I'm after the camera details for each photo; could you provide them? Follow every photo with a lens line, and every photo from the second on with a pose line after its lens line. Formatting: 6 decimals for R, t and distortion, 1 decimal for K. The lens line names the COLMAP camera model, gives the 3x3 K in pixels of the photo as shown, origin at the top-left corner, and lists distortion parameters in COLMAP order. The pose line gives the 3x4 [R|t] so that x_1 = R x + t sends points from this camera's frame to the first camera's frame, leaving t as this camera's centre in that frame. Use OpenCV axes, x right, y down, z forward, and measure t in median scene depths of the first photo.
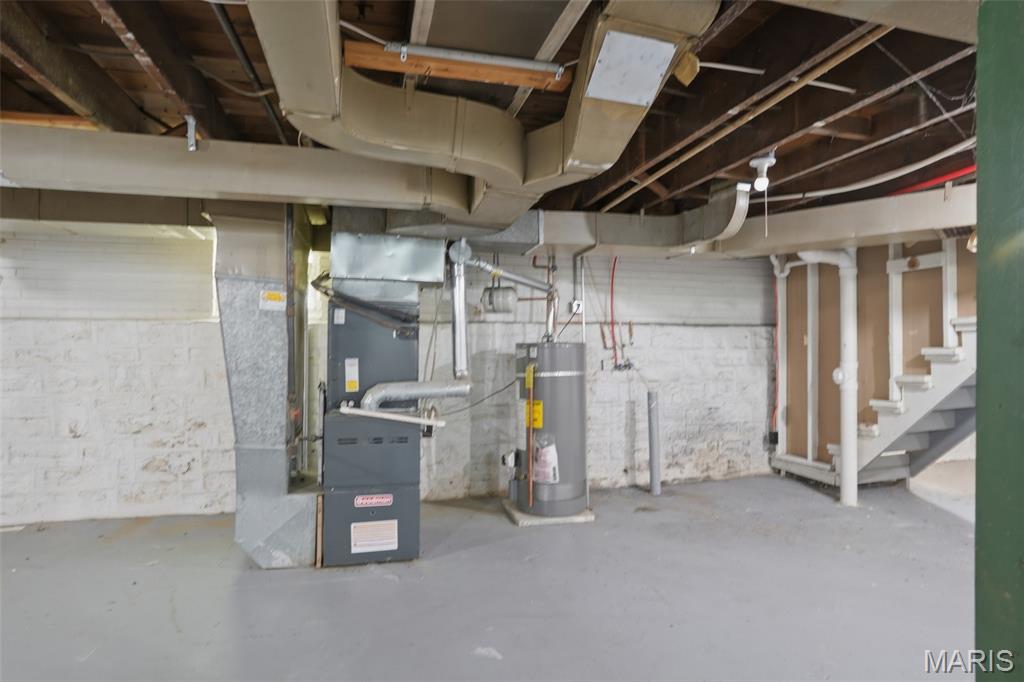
lens RADIAL K [[556.9, 0, 513.6], [0, 556.9, 341.5], [0, 0, 1]] dist [-0.041365, 0.000104]
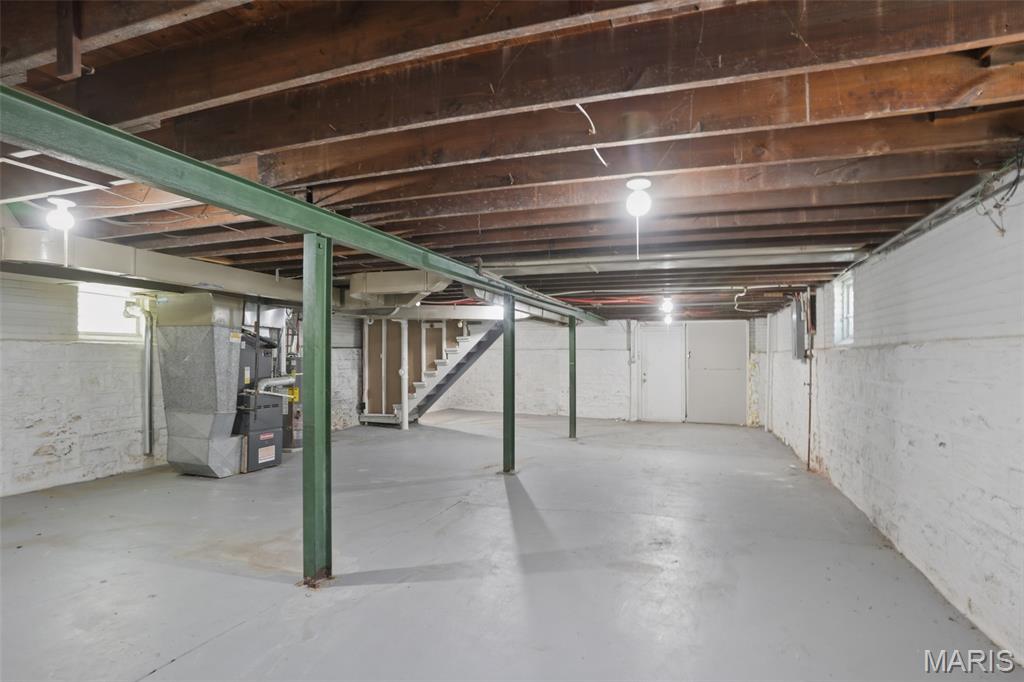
lens RADIAL K [[556.9, 0, 509.8], [0, 556.9, 348.7], [0, 0, 1]] dist [-0.041365, 0.000104]
pose [[0.554111, 0.011634, 0.832361, -1.110916], [-0.006916, 0.999932, -0.009372, -0.016097], [-0.832414, -0.000564, 0.554154, -0.659736]]
